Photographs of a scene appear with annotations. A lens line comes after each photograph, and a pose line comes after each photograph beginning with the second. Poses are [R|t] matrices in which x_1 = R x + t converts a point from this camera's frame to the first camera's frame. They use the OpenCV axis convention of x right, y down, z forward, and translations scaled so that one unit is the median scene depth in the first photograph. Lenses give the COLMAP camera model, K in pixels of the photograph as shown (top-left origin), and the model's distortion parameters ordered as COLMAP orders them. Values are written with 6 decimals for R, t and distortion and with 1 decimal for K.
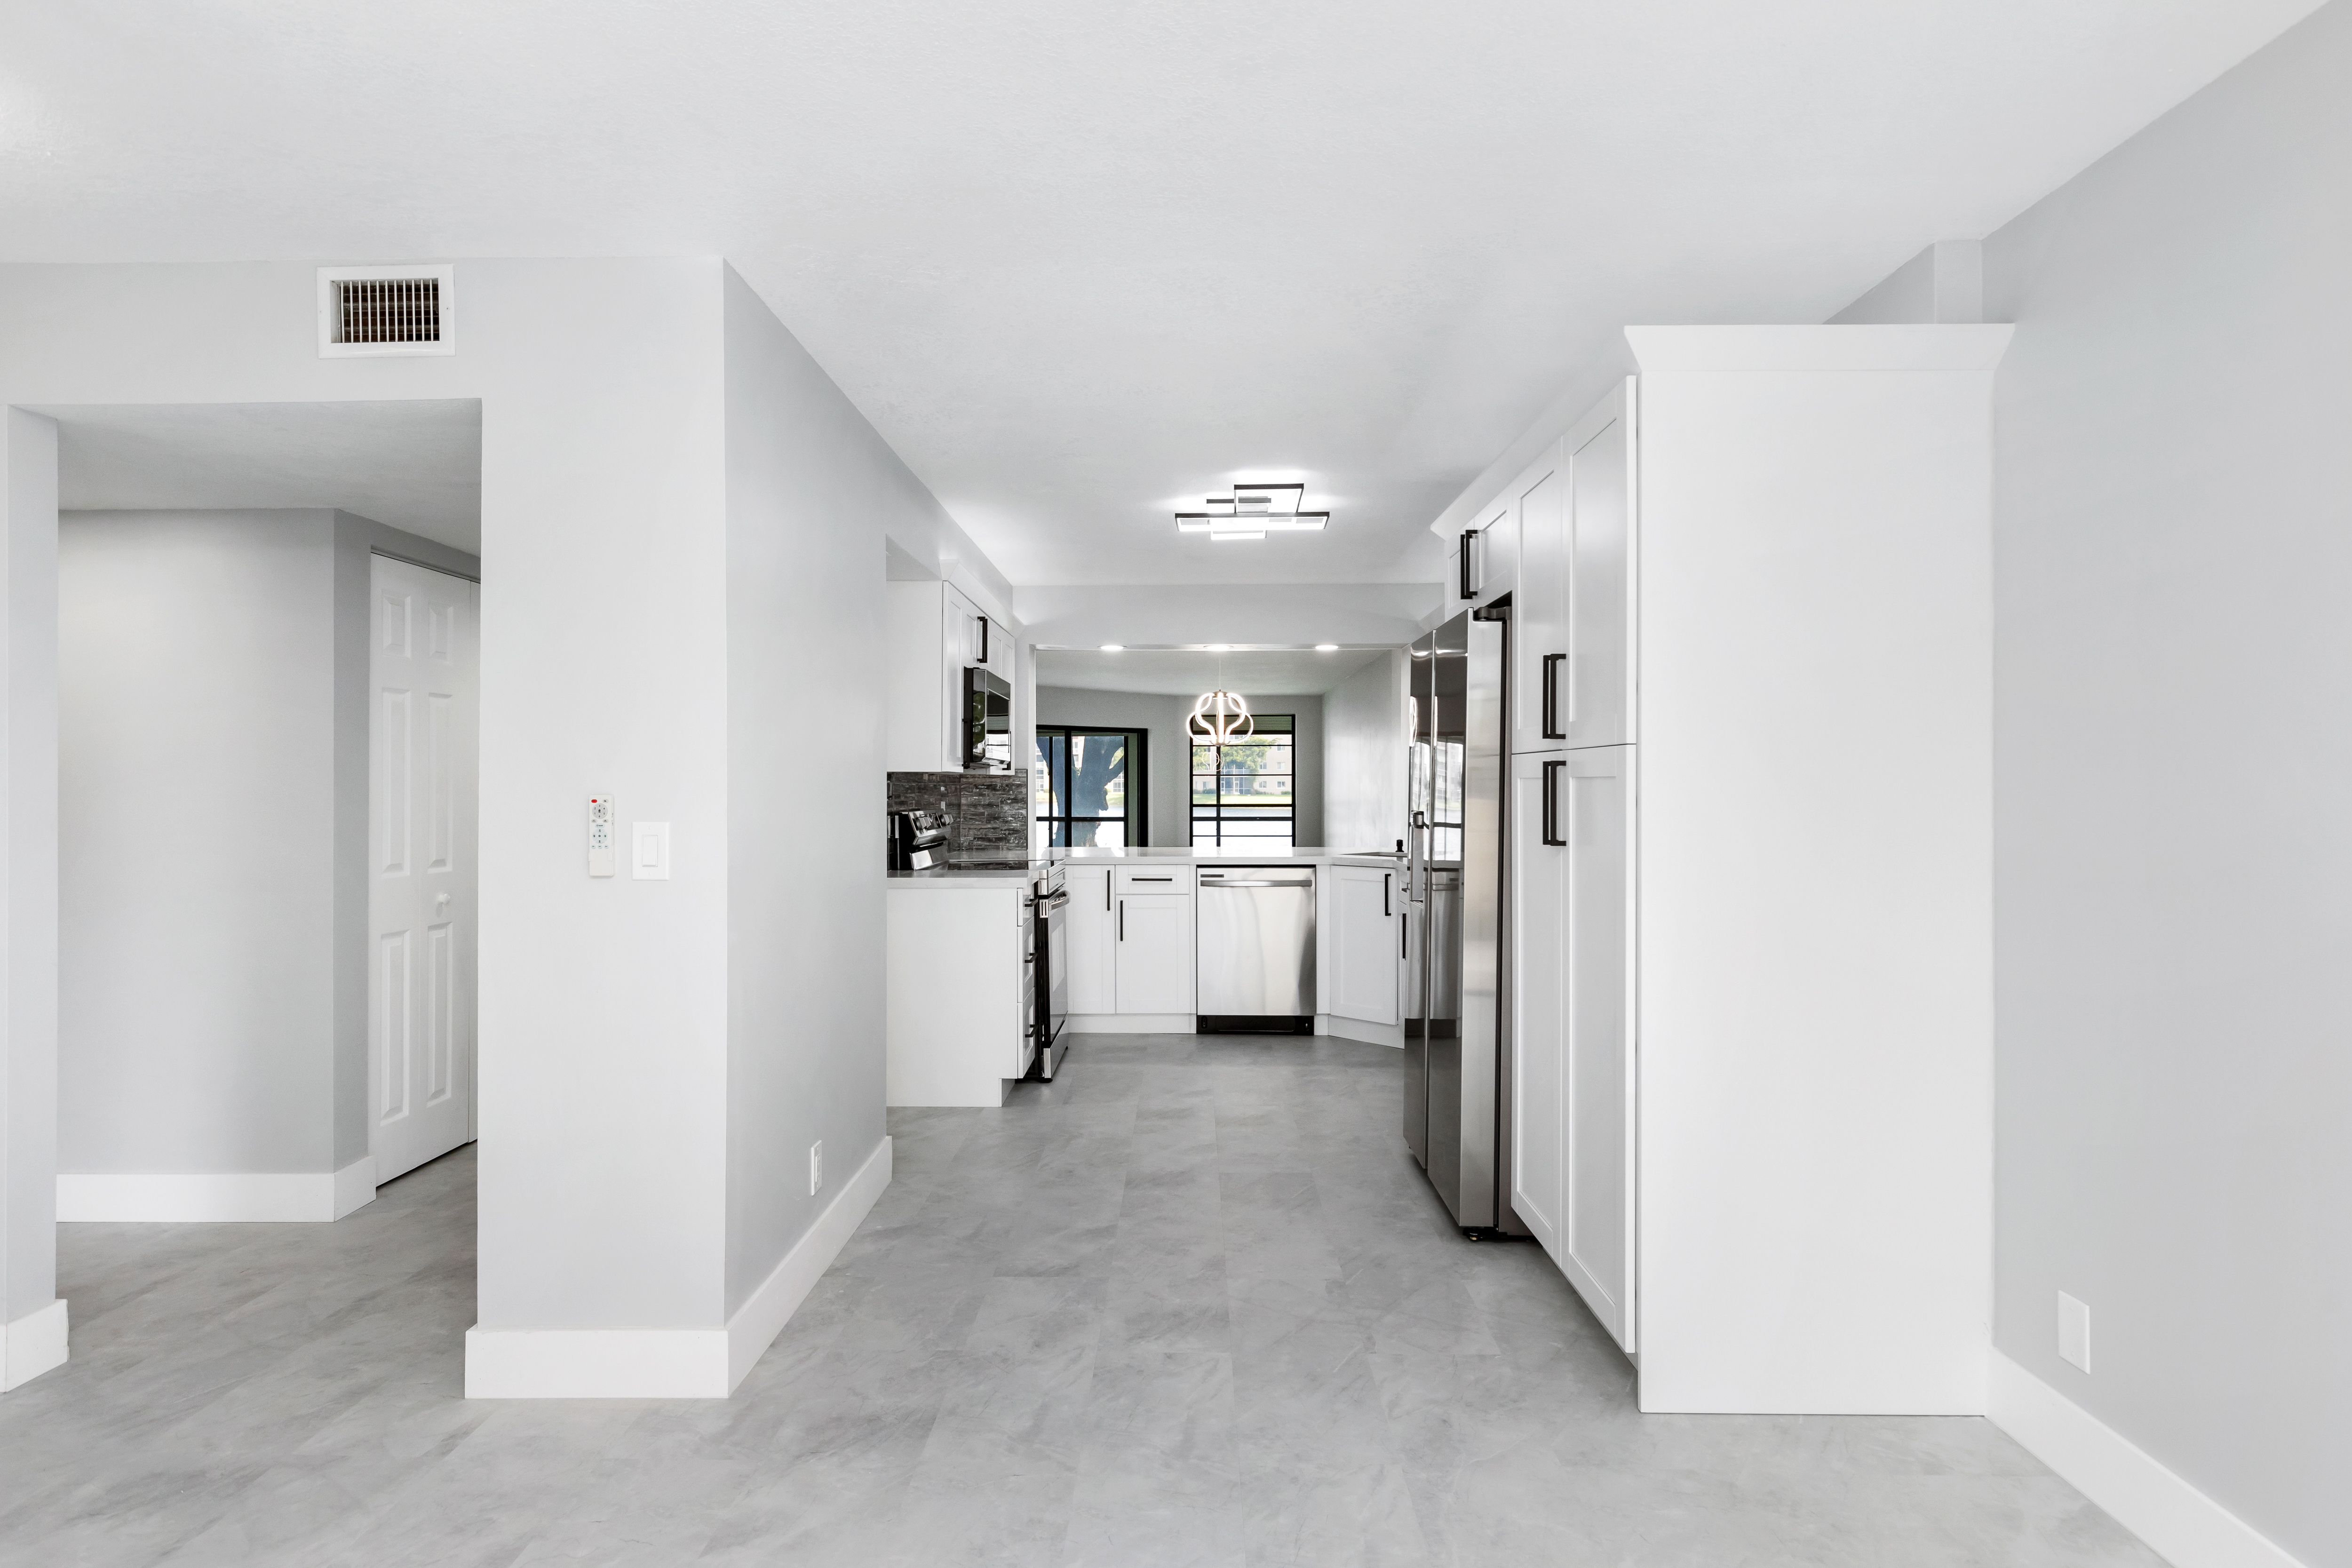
lens RADIAL K [[1342.5, 0, 1176.0], [0, 1342.5, 784.0], [0, 0, 1]] dist [-0.016445, -0.000353]
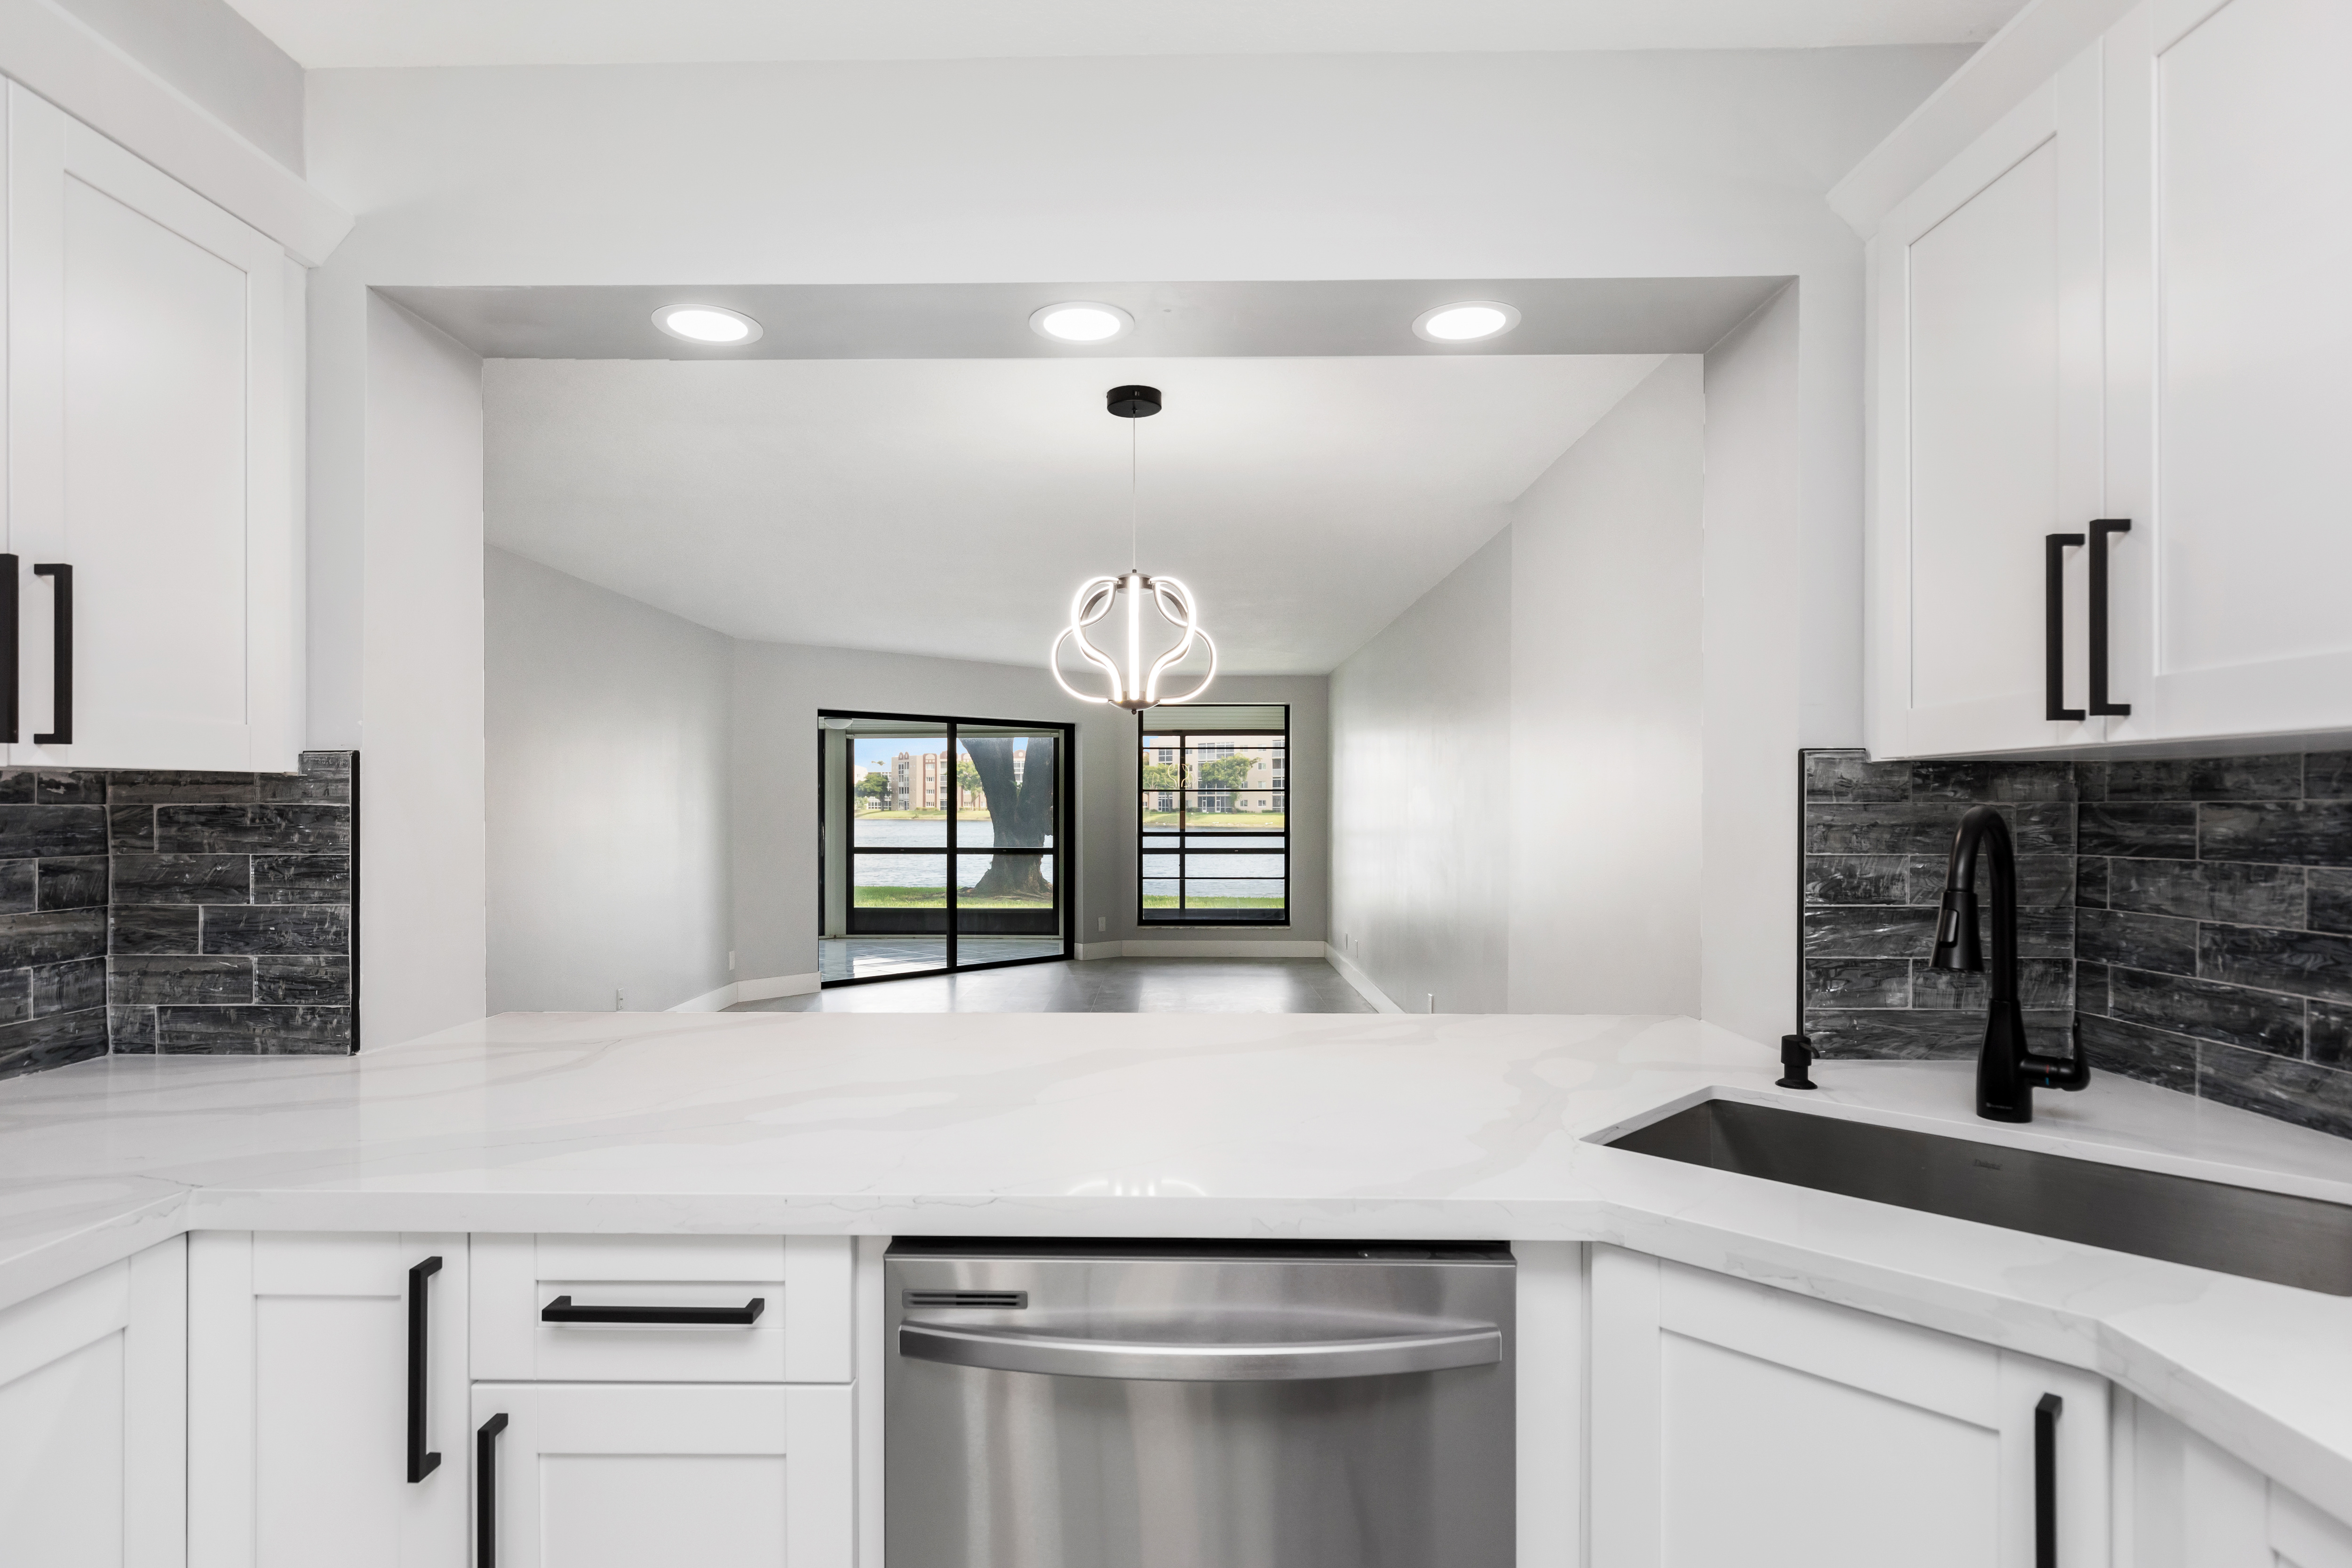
lens RADIAL K [[1206.1, 0, 1152.6], [0, 1206.1, 805.9], [0, 0, 1]] dist [-0.000473, -0.000271]
pose [[0.999933, 0.001496, -0.011447, 0.050473], [-0.001455, 0.999993, 0.003543, -0.001499], [0.011452, -0.003526, 0.999928, 0.759144]]
